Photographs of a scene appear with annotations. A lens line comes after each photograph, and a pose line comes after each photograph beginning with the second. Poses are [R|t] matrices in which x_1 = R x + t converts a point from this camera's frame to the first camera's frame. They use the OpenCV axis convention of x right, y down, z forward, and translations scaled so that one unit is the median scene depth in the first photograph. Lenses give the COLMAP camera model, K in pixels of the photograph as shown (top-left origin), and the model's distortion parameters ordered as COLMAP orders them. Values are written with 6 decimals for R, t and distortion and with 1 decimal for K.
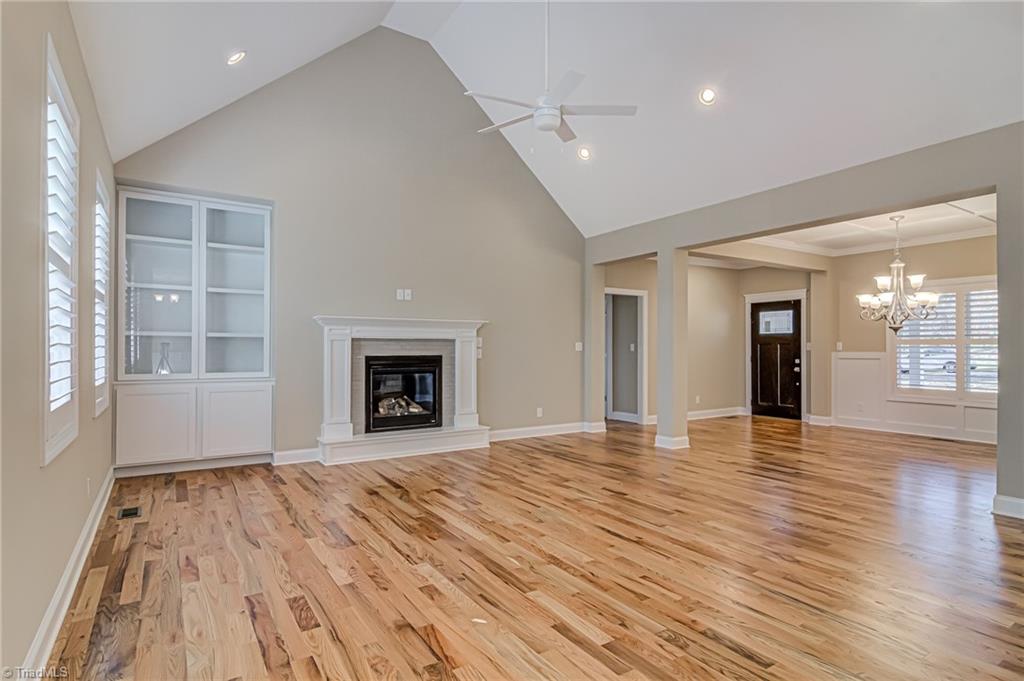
lens RADIAL K [[536.4, 0, 514.2], [0, 536.4, 347.6], [0, 0, 1]] dist [0.017830, -0.016657]
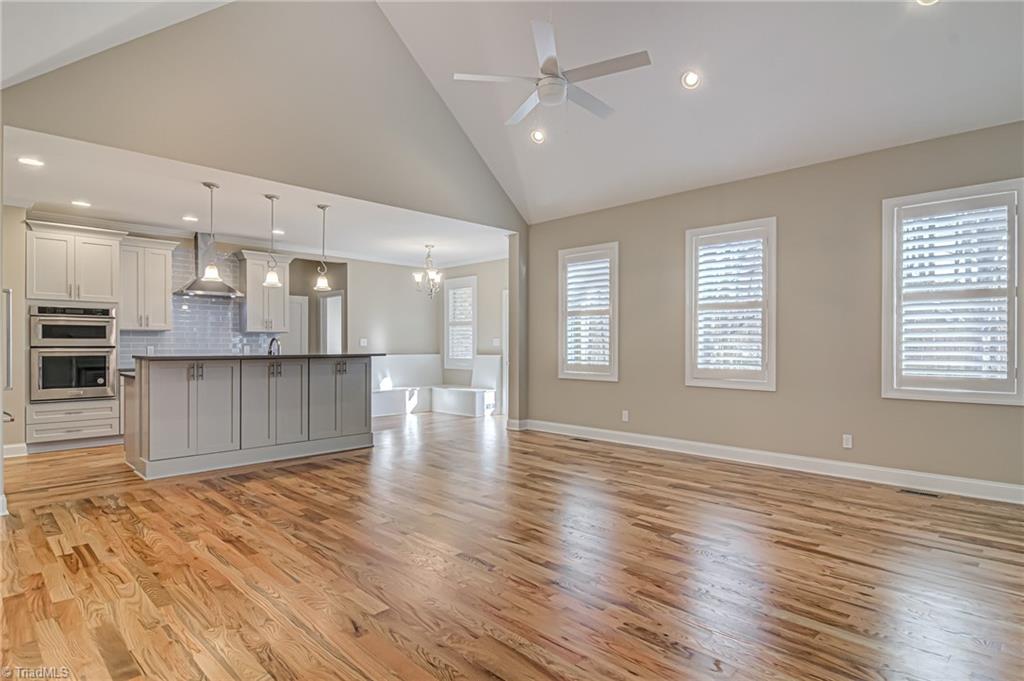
lens RADIAL K [[536.4, 0, 522.2], [0, 536.4, 349.2], [0, 0, 1]] dist [0.017830, -0.016657]
pose [[-0.974402, 0.001780, -0.224804, 0.204297], [-0.000116, 0.999965, 0.008423, 0.002865], [0.224811, 0.008234, -0.974368, 1.213947]]
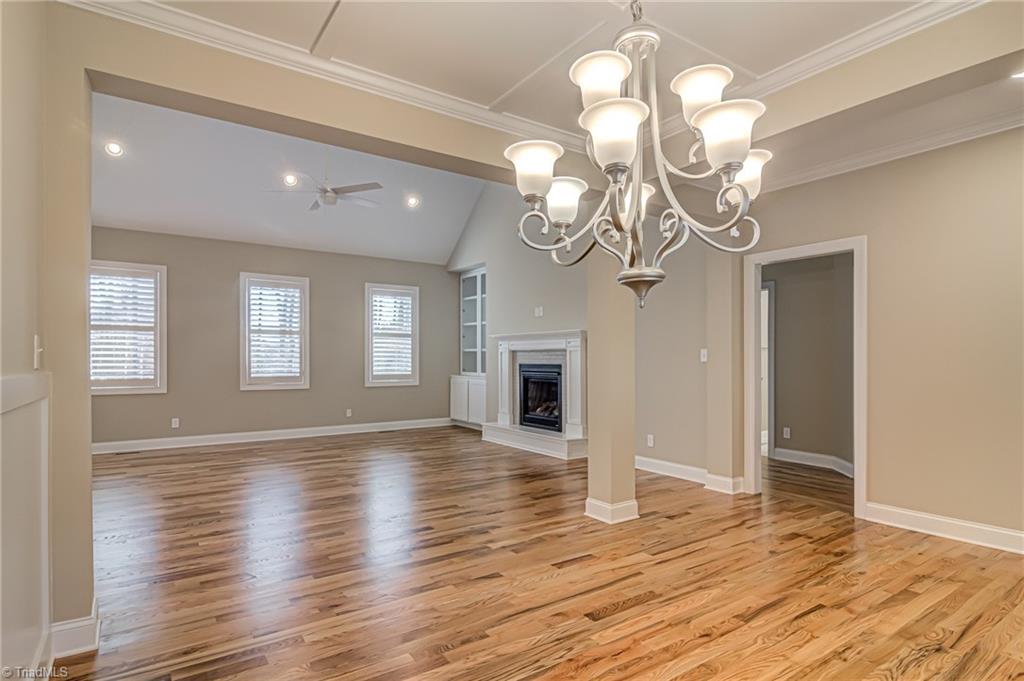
lens RADIAL K [[536.4, 0, 514.2], [0, 536.4, 354.1], [0, 0, 1]] dist [0.017830, -0.016657]
pose [[0.032863, -0.008808, -0.999421, 0.978623], [0.002472, 0.999959, -0.008731, 0.003235], [0.999457, -0.002184, 0.032884, 0.936825]]
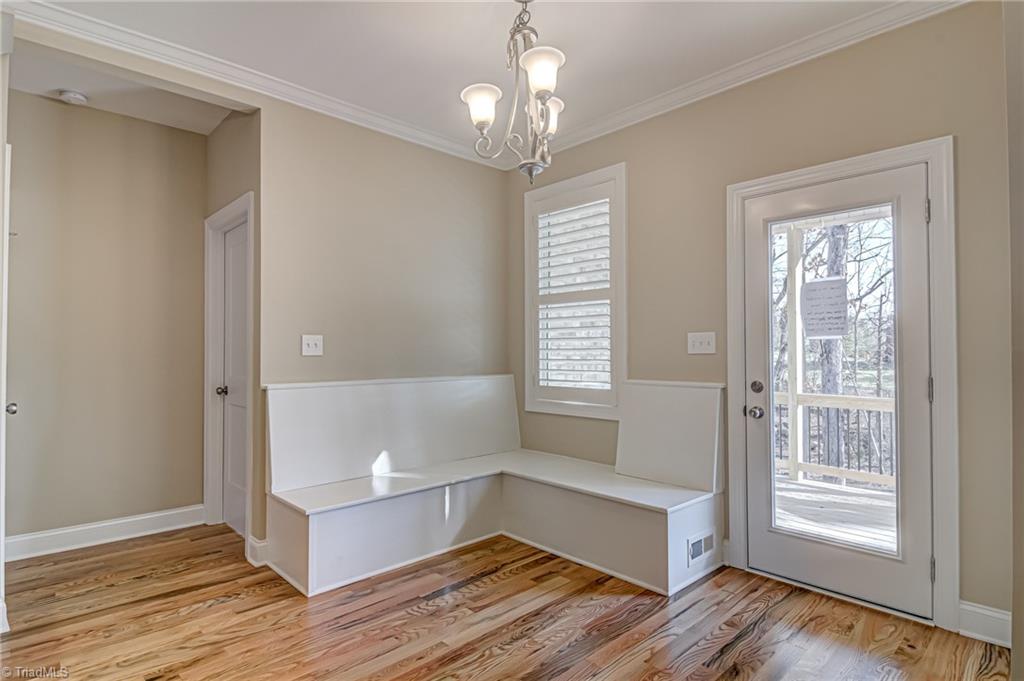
lens RADIAL K [[536.4, 0, 526.0], [0, 536.4, 346.9], [0, 0, 1]] dist [0.017830, -0.016657]
pose [[-0.979958, -0.002261, -0.199193, 0.198804], [-0.001128, 0.999983, -0.005803, 0.000490], [0.199202, -0.005462, -0.979943, 0.182210]]
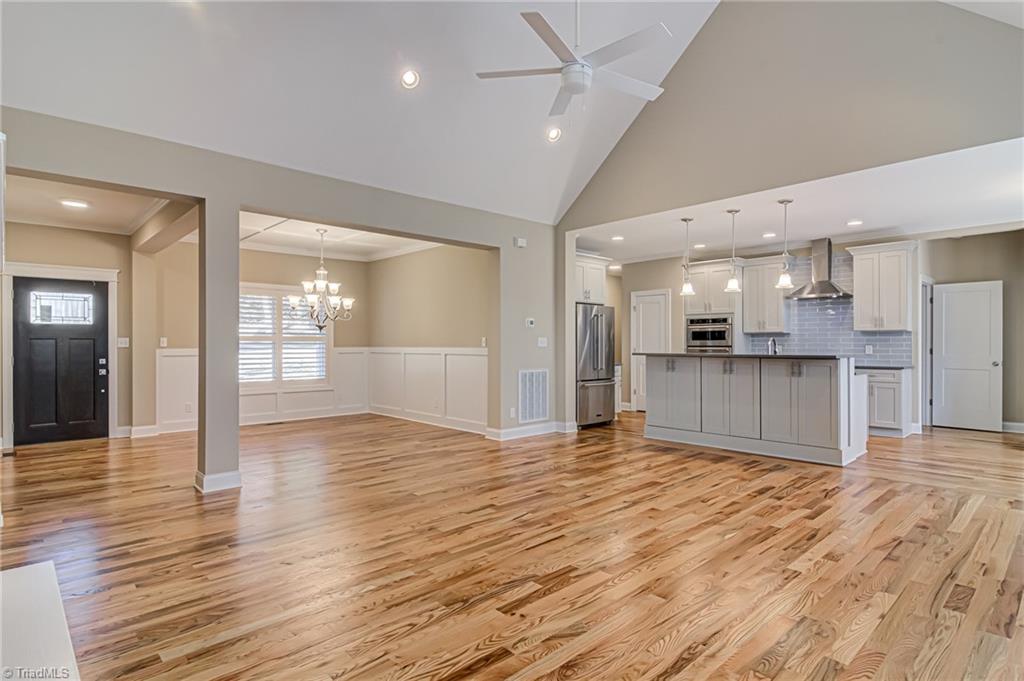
lens RADIAL K [[536.4, 0, 522.1], [0, 536.4, 337.7], [0, 0, 1]] dist [0.017830, -0.016657]
pose [[-0.191855, 0.012524, 0.981343, -0.499762], [0.000967, 0.999920, -0.012573, 0.002354], [-0.981423, -0.001463, -0.191852, 0.809378]]
